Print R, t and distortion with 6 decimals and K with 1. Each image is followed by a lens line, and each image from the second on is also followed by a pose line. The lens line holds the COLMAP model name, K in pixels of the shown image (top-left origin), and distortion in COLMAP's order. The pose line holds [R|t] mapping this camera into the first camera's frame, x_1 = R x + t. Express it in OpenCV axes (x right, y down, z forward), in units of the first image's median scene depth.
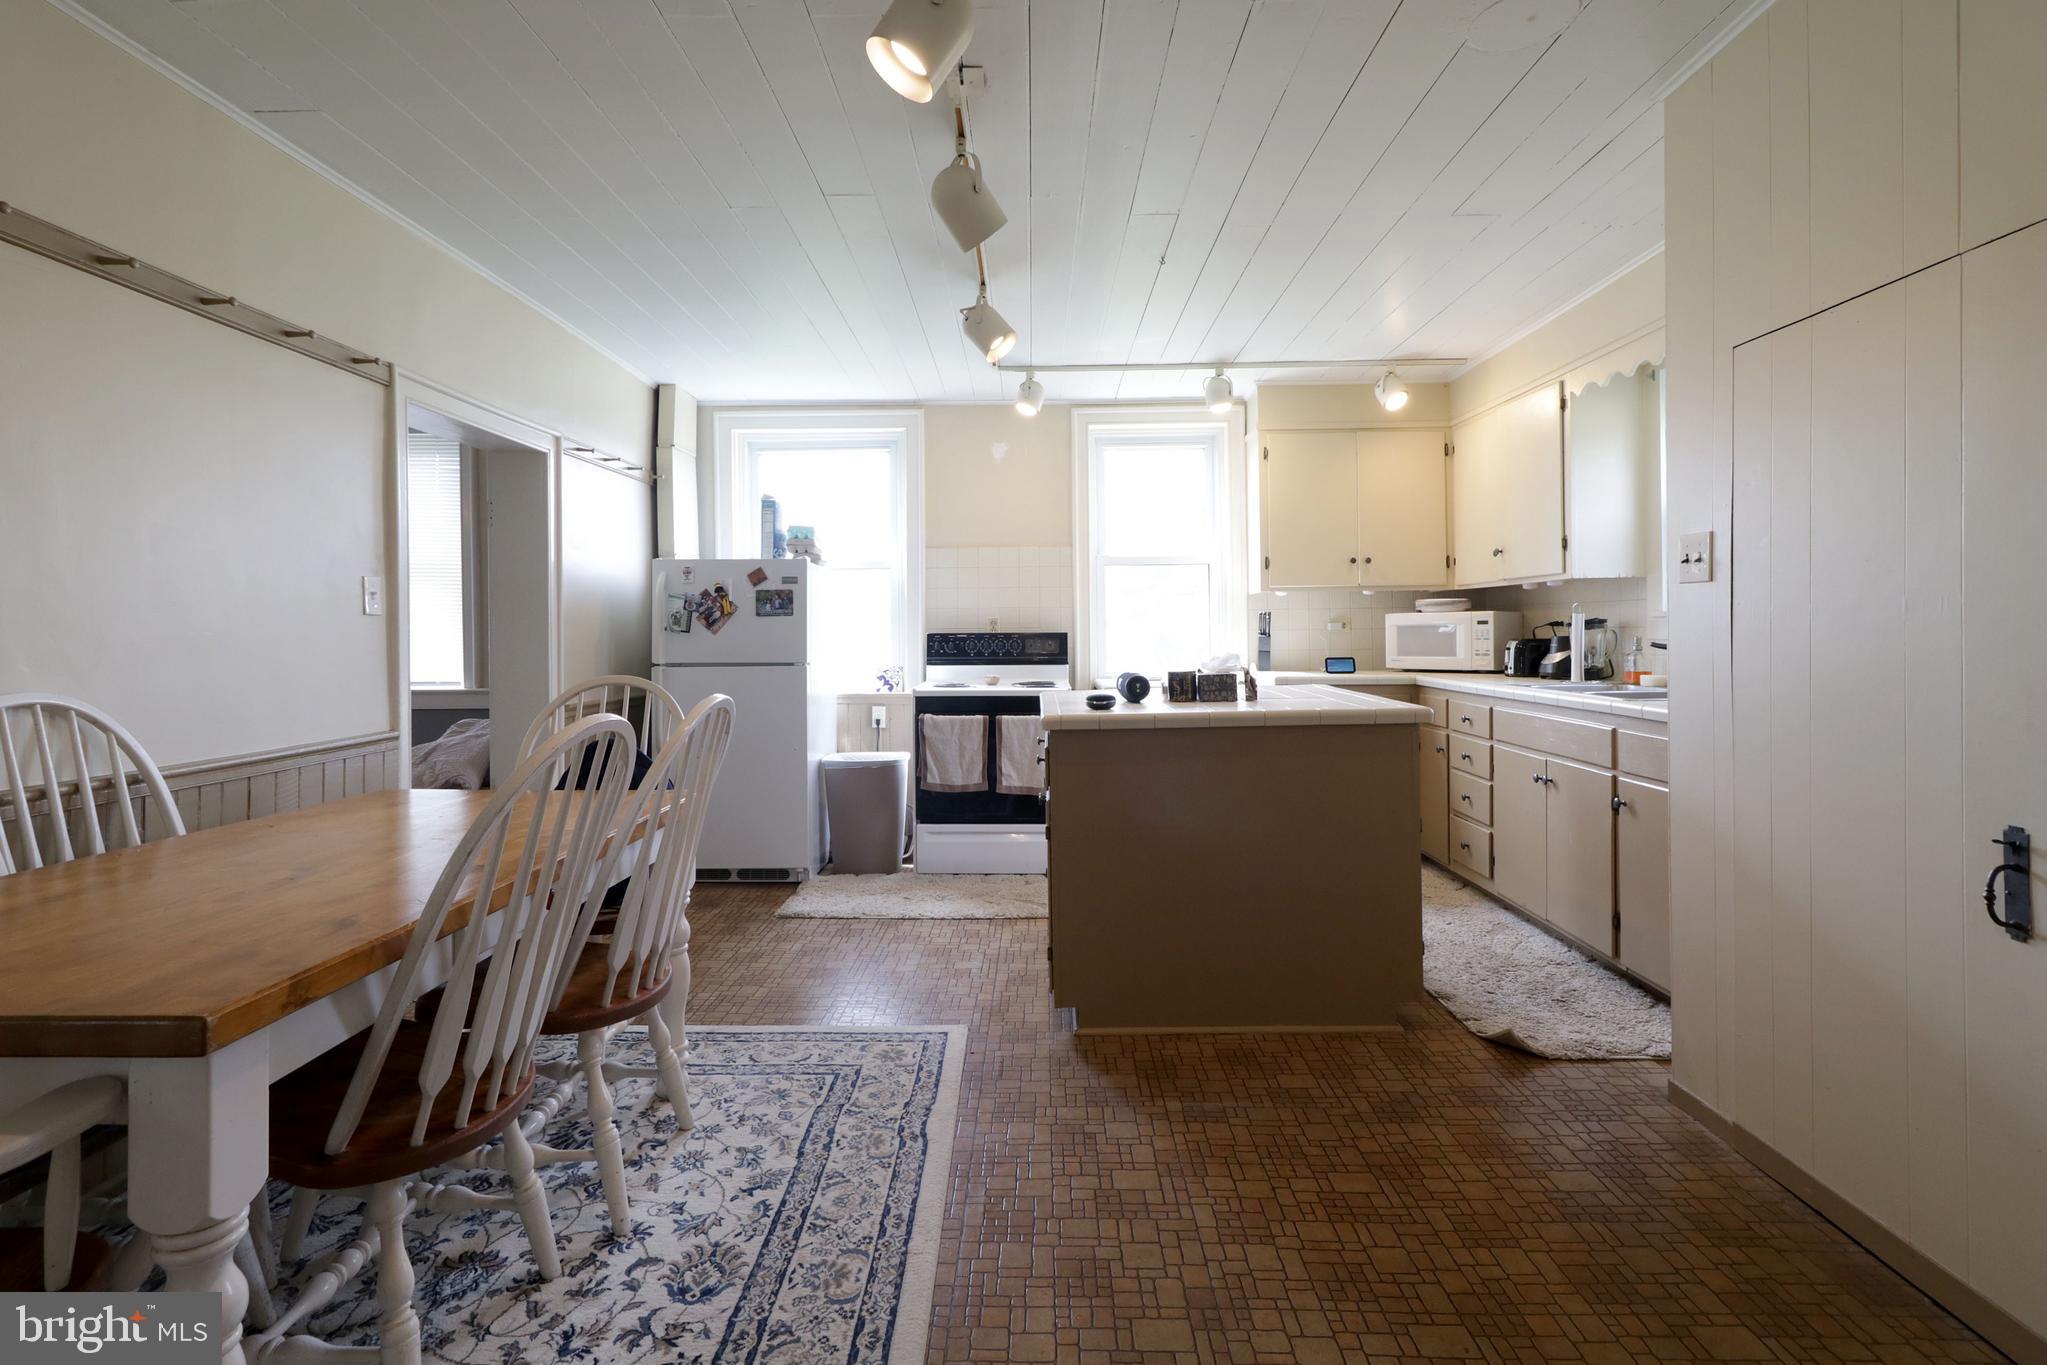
lens RADIAL K [[980.4, 0, 1011.2], [0, 980.4, 630.9], [0, 0, 1]] dist [-0.000866, -0.000141]
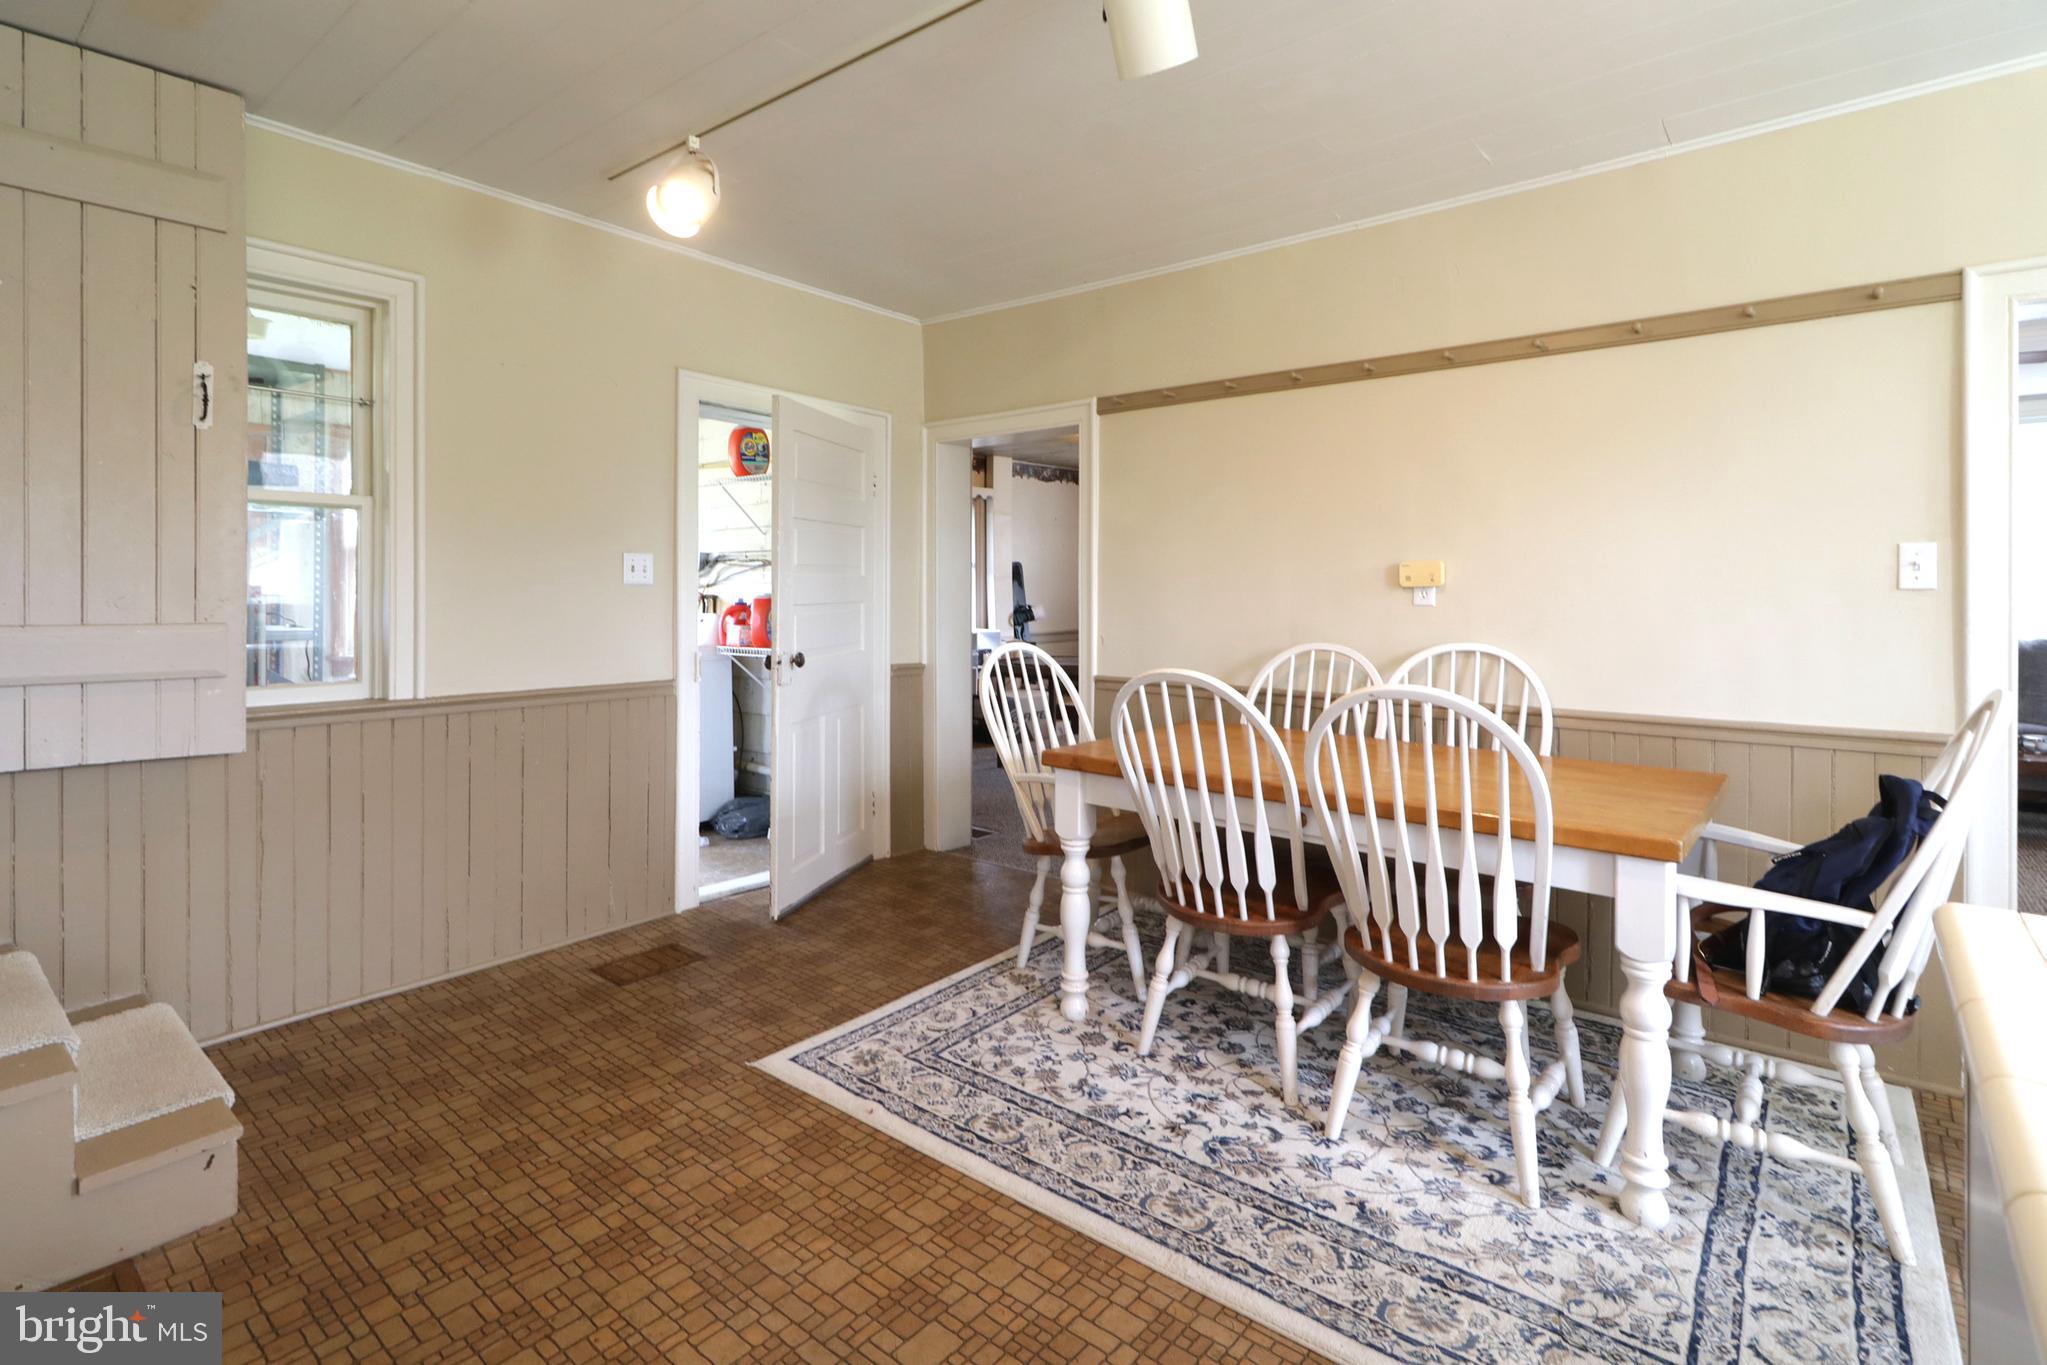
lens RADIAL K [[980.4, 0, 1009.9], [0, 980.4, 593.3], [0, 0, 1]] dist [-0.000866, -0.000141]
pose [[-0.627079, 0.003047, -0.778950, 0.698358], [0.000101, 0.999993, 0.003830, -0.023420], [0.778956, 0.002323, -0.627075, 1.366309]]
